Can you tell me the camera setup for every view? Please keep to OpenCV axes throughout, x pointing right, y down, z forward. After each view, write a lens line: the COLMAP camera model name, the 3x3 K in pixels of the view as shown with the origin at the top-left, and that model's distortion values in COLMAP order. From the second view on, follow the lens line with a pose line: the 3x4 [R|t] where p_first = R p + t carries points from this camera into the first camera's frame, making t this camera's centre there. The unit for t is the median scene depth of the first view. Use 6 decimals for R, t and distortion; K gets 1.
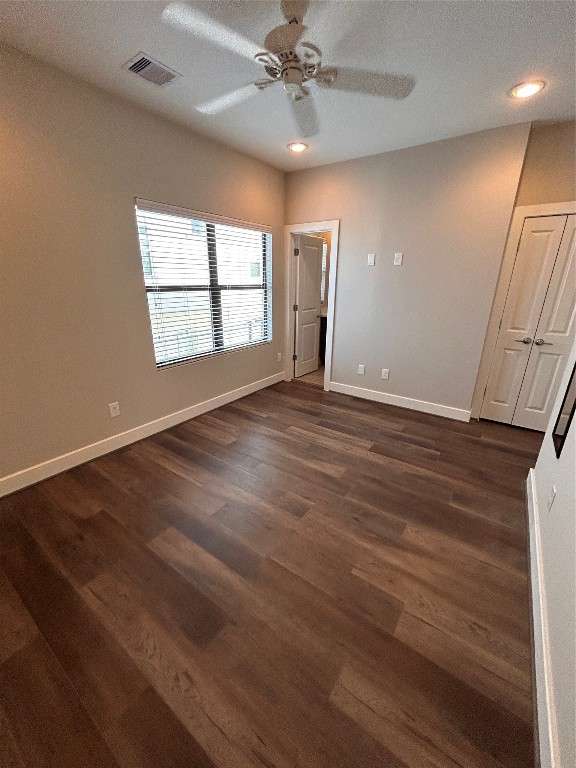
lens RADIAL K [[311.2, 0, 288.8], [0, 311.2, 384.1], [0, 0, 1]] dist [-0.001054, -0.000503]
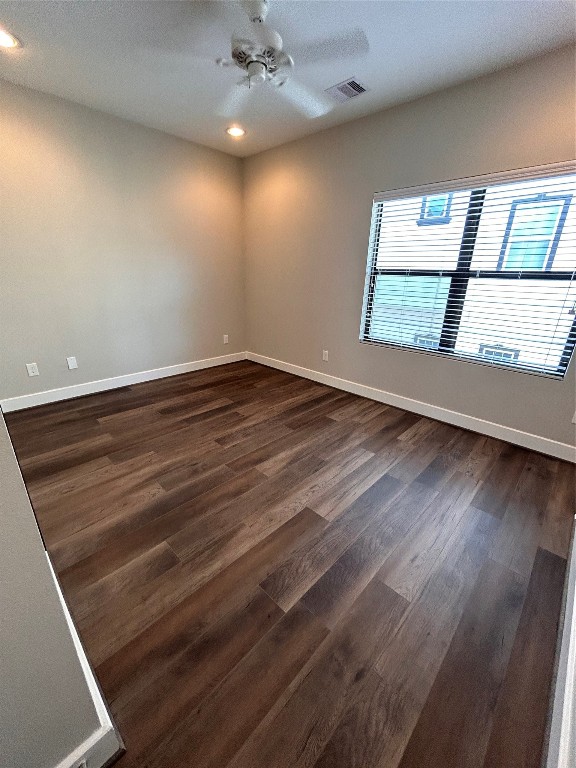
lens RADIAL K [[311.2, 0, 288.8], [0, 311.2, 384.1], [0, 0, 1]] dist [-0.001054, -0.000503]
pose [[-0.152027, 0.320458, -0.934984, 0.833666], [-0.338430, 0.871918, 0.353871, -0.251149], [0.928630, 0.370225, -0.024102, 0.913201]]
